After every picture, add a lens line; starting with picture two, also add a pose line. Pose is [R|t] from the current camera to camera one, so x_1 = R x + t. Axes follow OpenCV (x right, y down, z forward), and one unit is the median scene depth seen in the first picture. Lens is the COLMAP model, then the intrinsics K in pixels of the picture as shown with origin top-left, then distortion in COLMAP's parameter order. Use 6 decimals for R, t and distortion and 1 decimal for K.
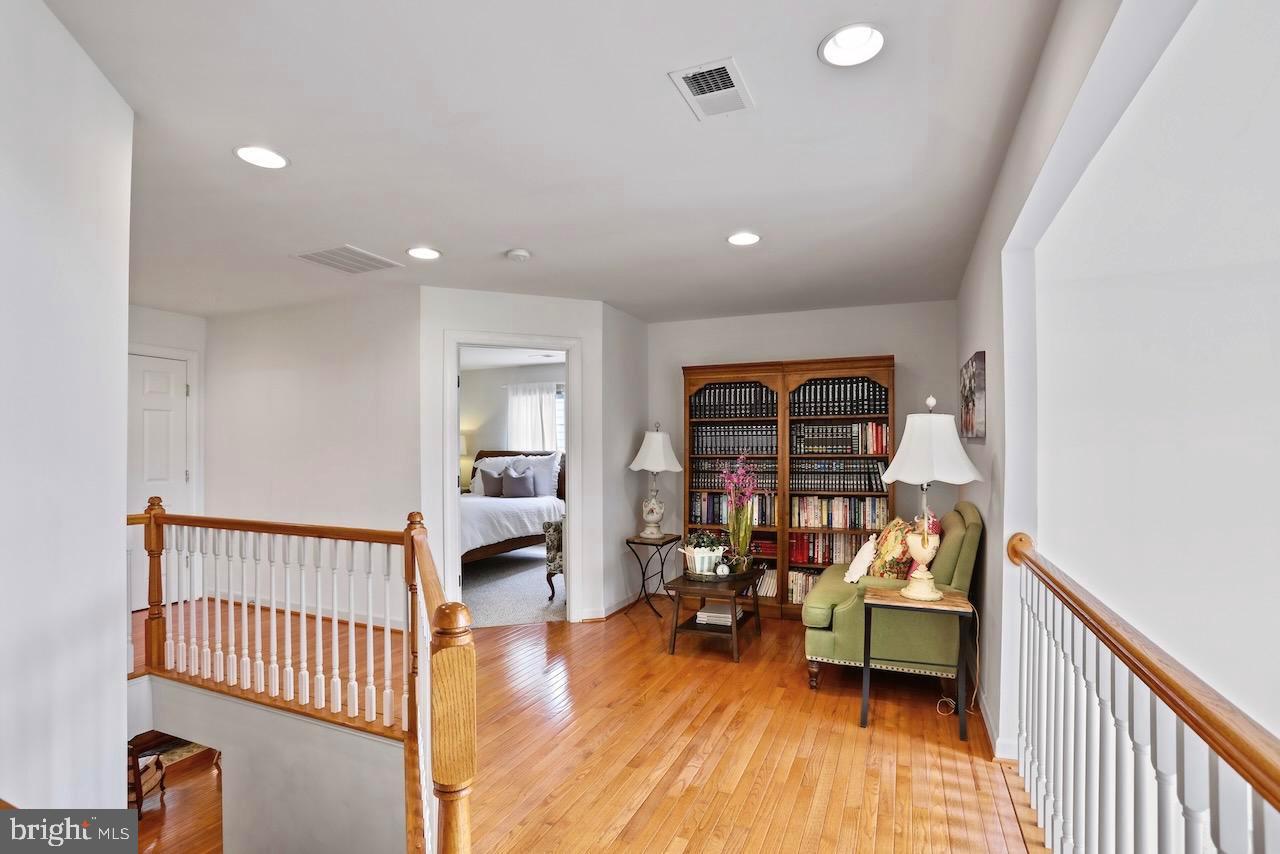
lens RADIAL K [[593.9, 0, 647.4], [0, 593.9, 436.0], [0, 0, 1]] dist [-0.047080, 0.008546]
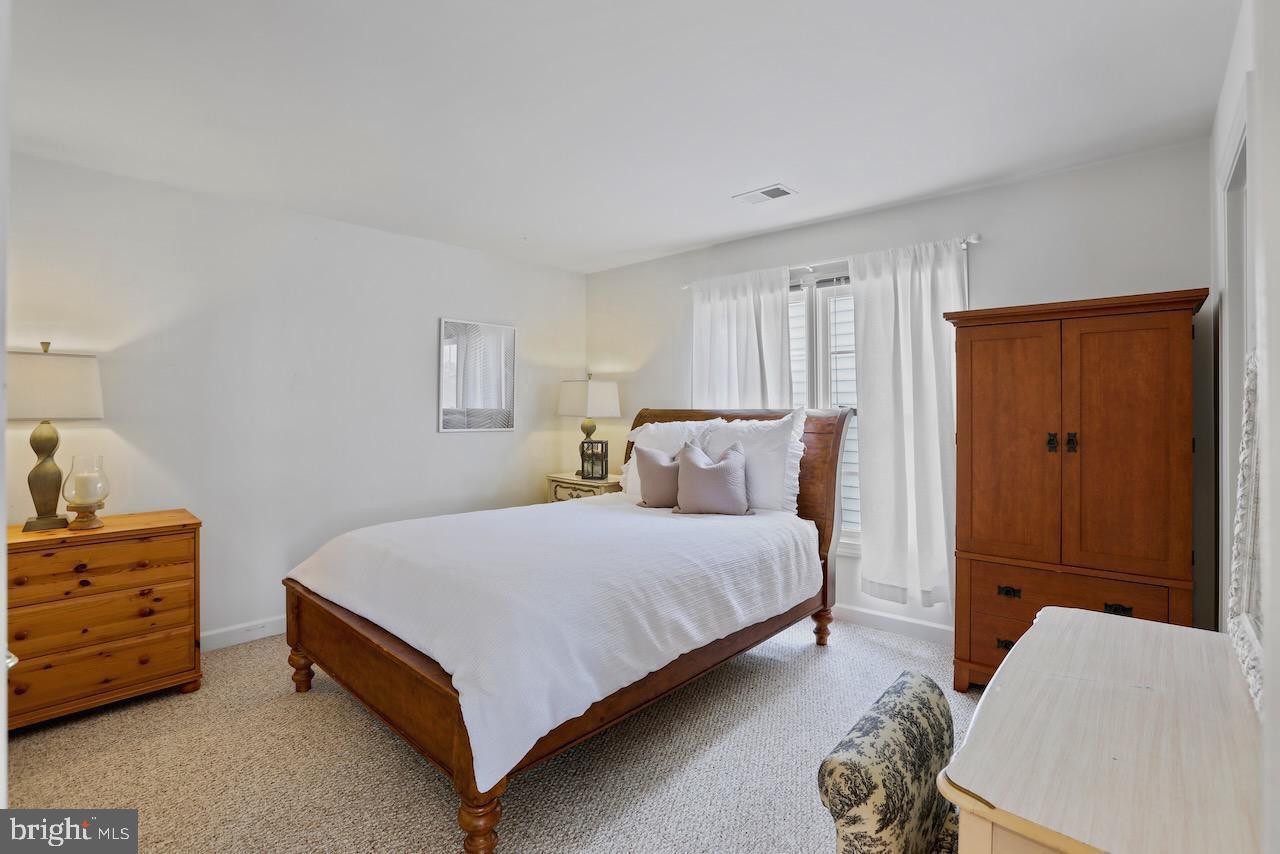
lens RADIAL K [[593.9, 0, 646.5], [0, 593.9, 416.0], [0, 0, 1]] dist [-0.047080, 0.008546]
pose [[0.943600, -0.001043, -0.331086, -0.111957], [0.012737, 0.999369, 0.033152, 0.014269], [0.330843, -0.035499, 0.943018, 0.544592]]
